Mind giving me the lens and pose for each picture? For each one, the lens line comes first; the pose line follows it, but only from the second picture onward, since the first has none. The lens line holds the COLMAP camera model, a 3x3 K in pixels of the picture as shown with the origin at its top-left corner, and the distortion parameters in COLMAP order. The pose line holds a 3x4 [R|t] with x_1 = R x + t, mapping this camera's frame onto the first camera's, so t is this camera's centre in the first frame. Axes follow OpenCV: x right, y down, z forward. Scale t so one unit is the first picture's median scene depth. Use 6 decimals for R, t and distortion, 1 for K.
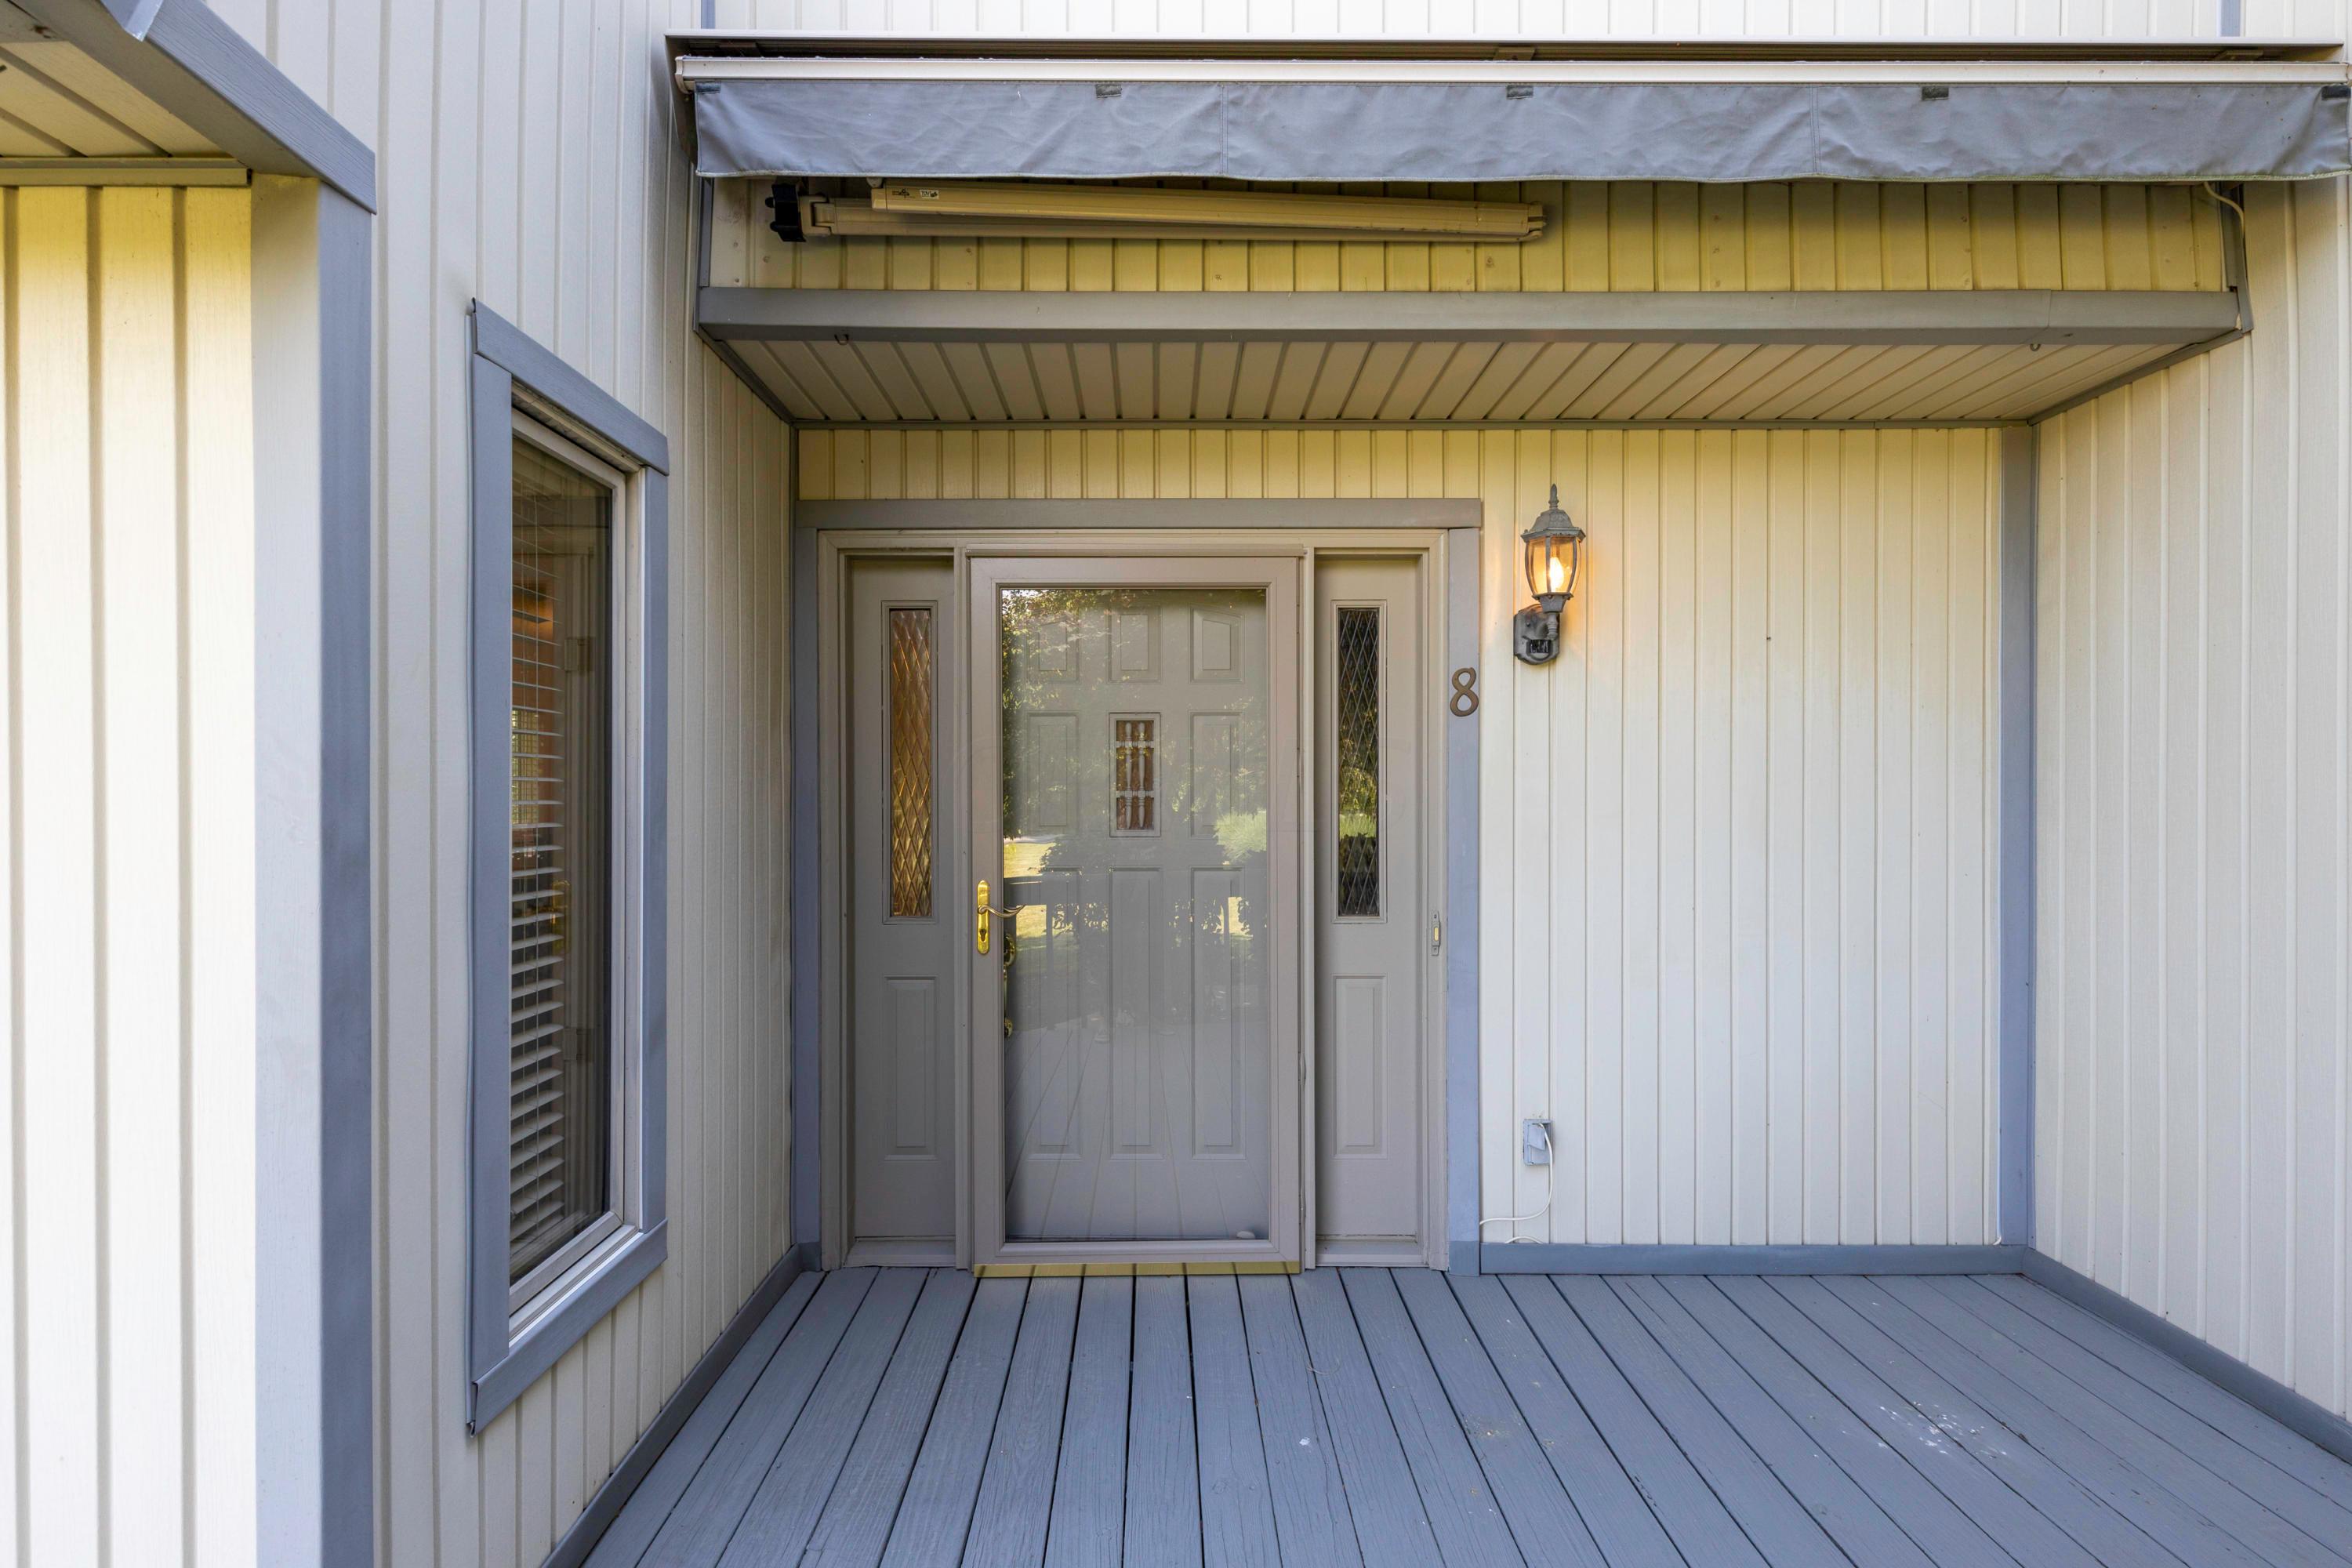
lens RADIAL K [[1060.5, 0, 1181.9], [0, 1060.5, 792.8], [0, 0, 1]] dist [0.004170, -0.000035]
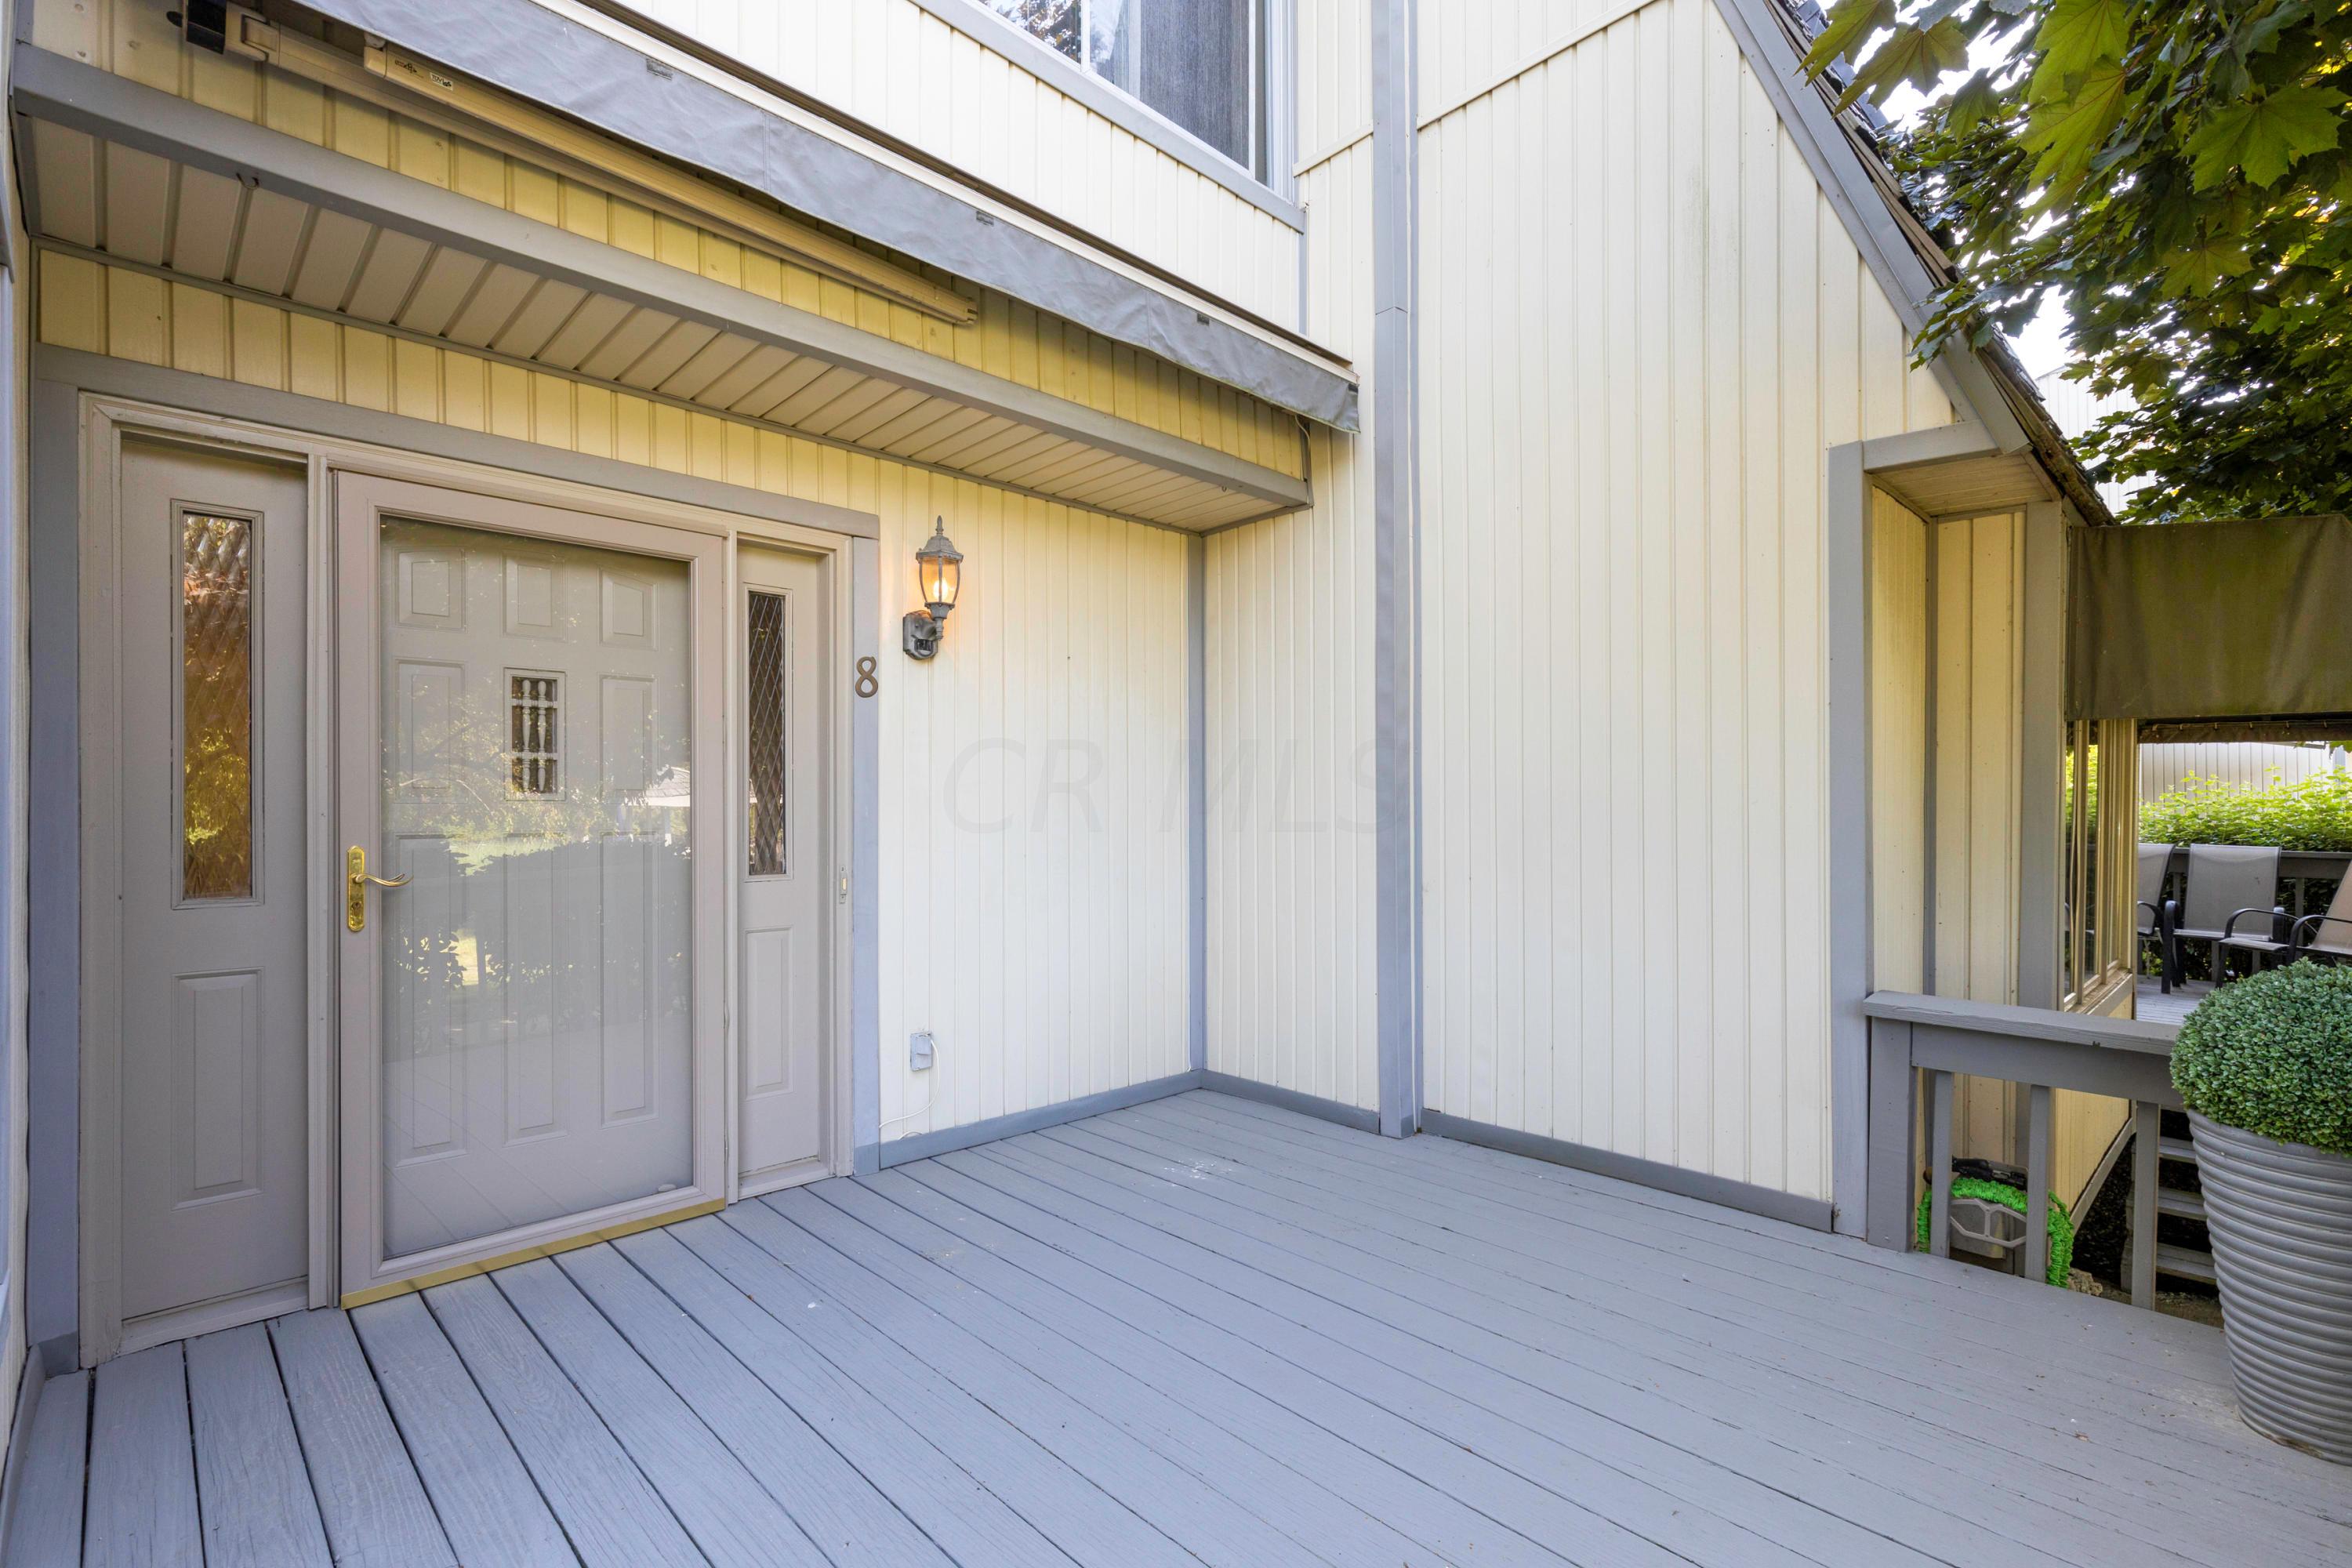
lens RADIAL K [[1063.7, 0, 1150.1], [0, 1063.7, 812.9], [0, 0, 1]] dist [0.002687, -0.000542]
pose [[0.732812, 0.001002, 0.680431, -0.314004], [0.006040, 0.999950, -0.007978, 0.068839], [-0.680405, 0.009956, 0.732769, -0.079186]]
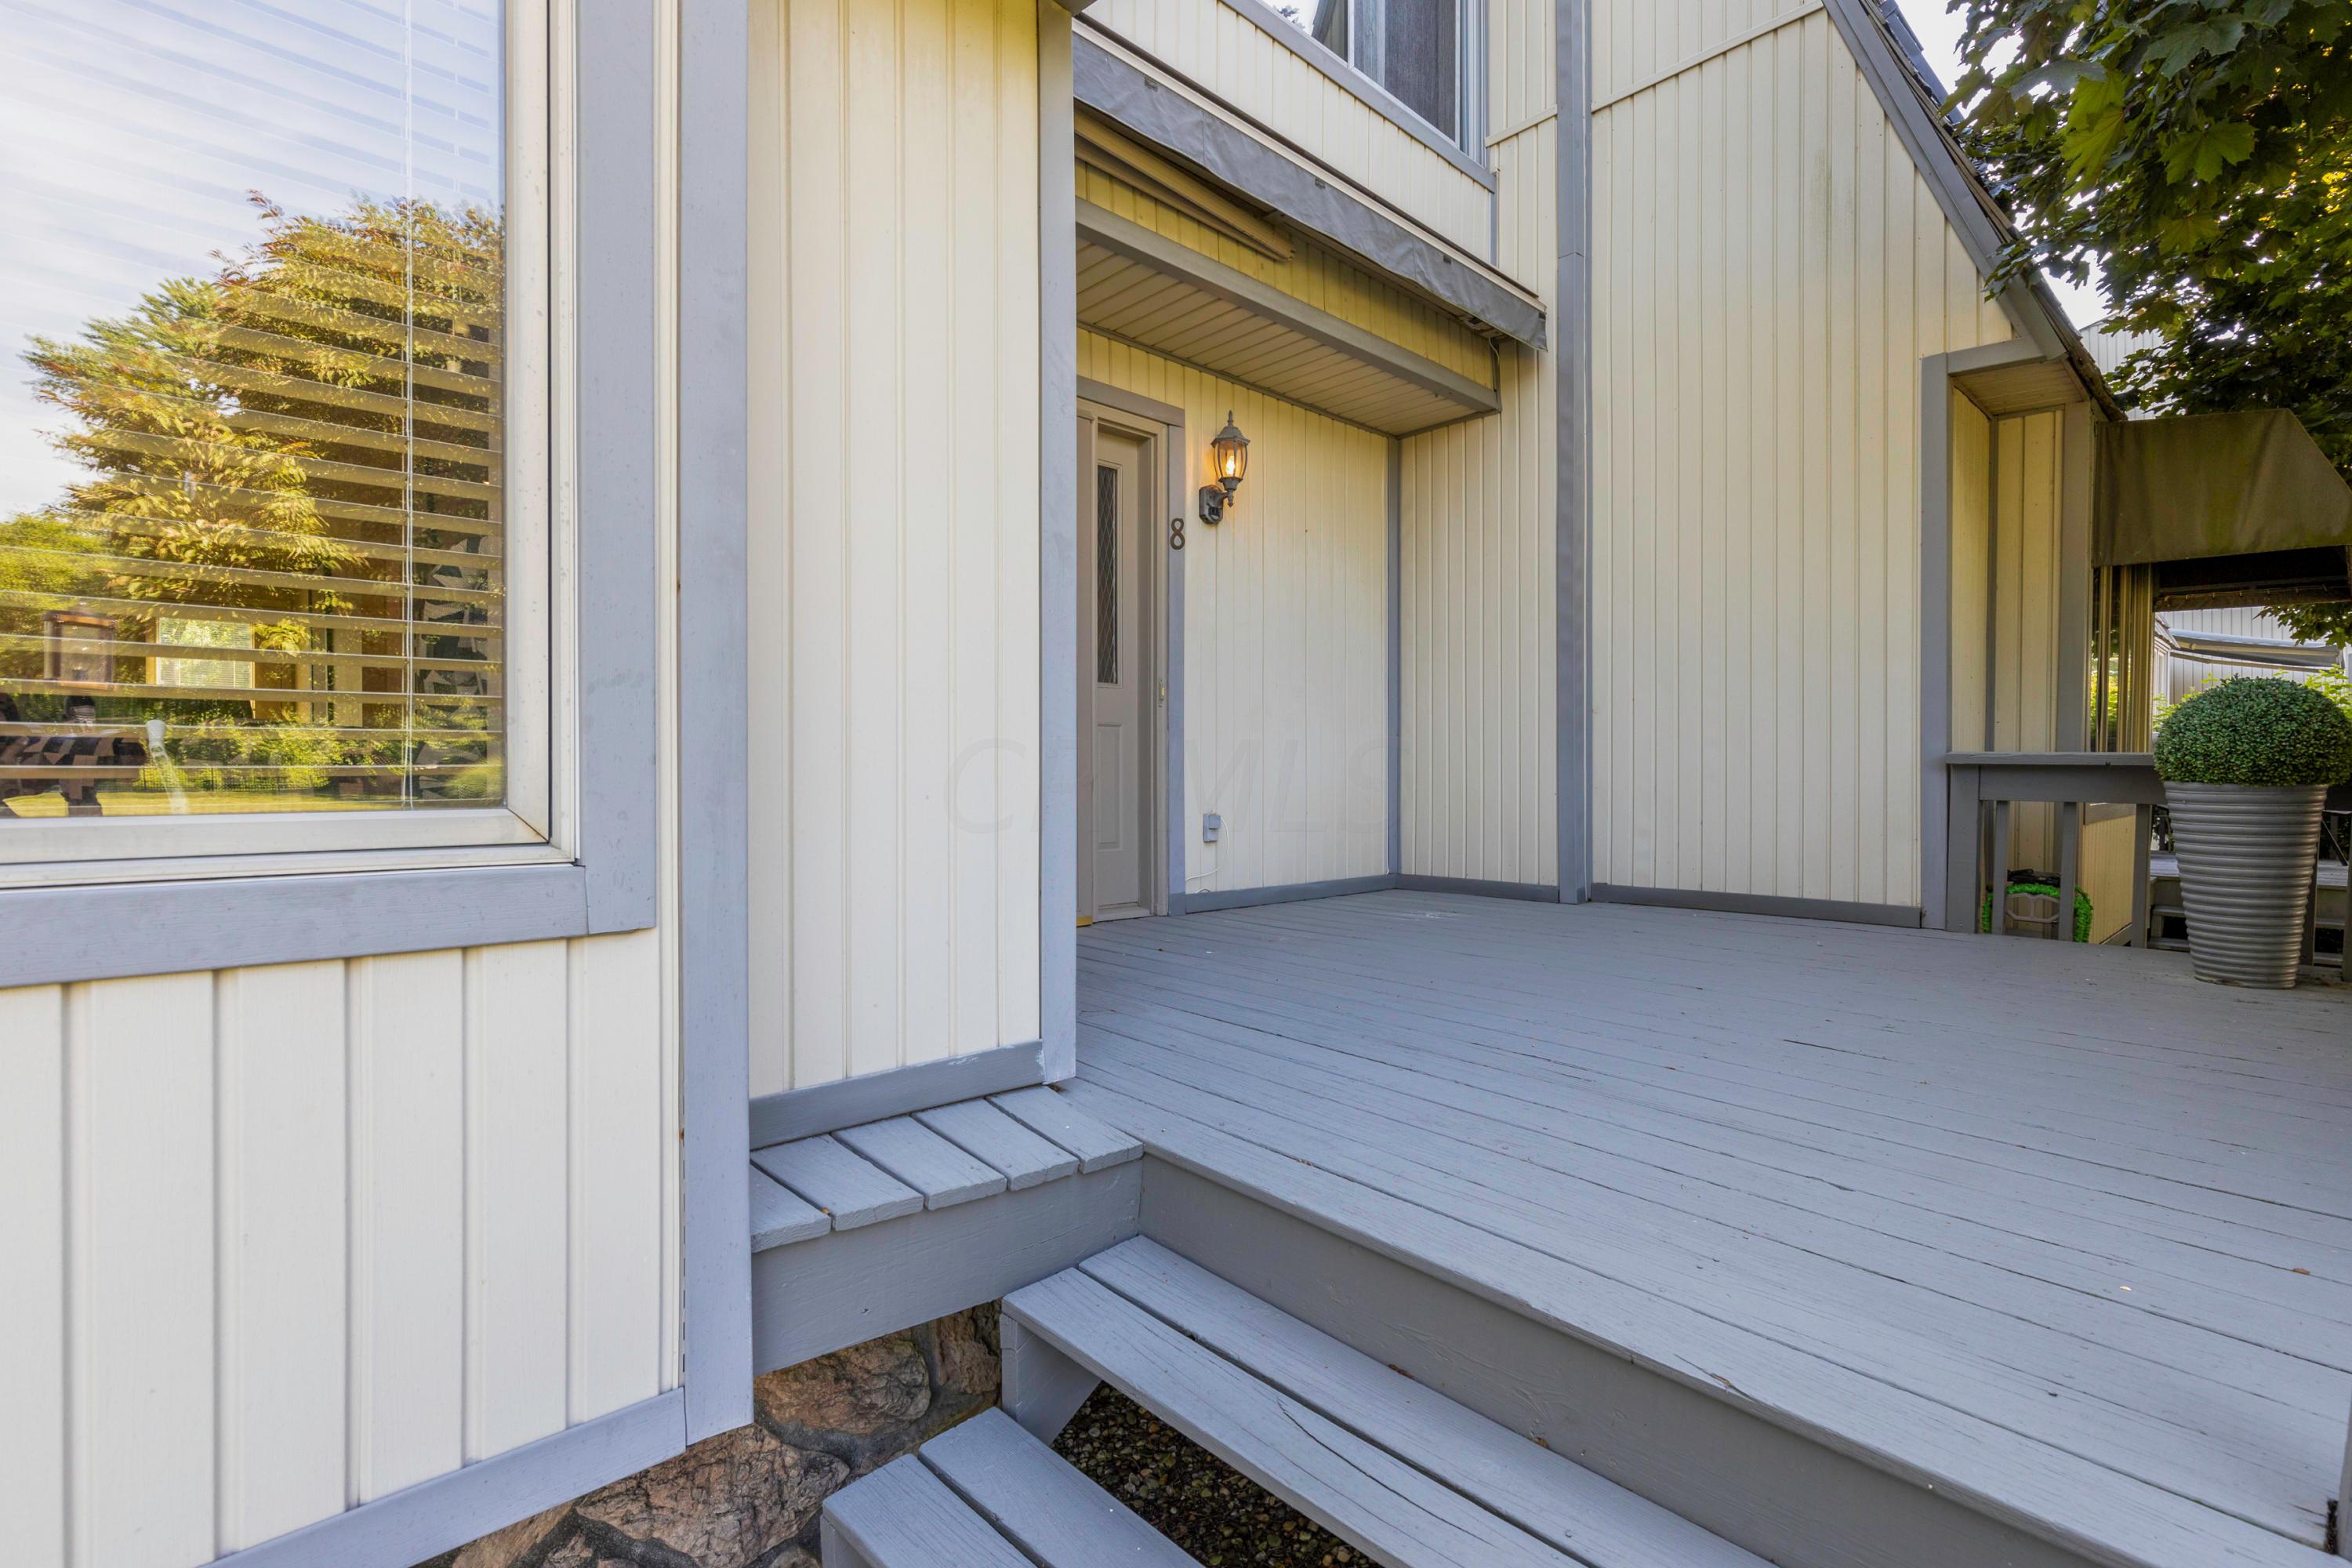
lens RADIAL K [[1099.6, 0, 1187.8], [0, 1099.6, 779.6], [0, 0, 1]] dist [0.003845, -0.000067]
pose [[0.722961, 0.003726, 0.690879, -0.834375], [0.000460, 0.999983, -0.005874, 0.274727], [-0.690889, 0.004564, 0.722946, -0.154615]]
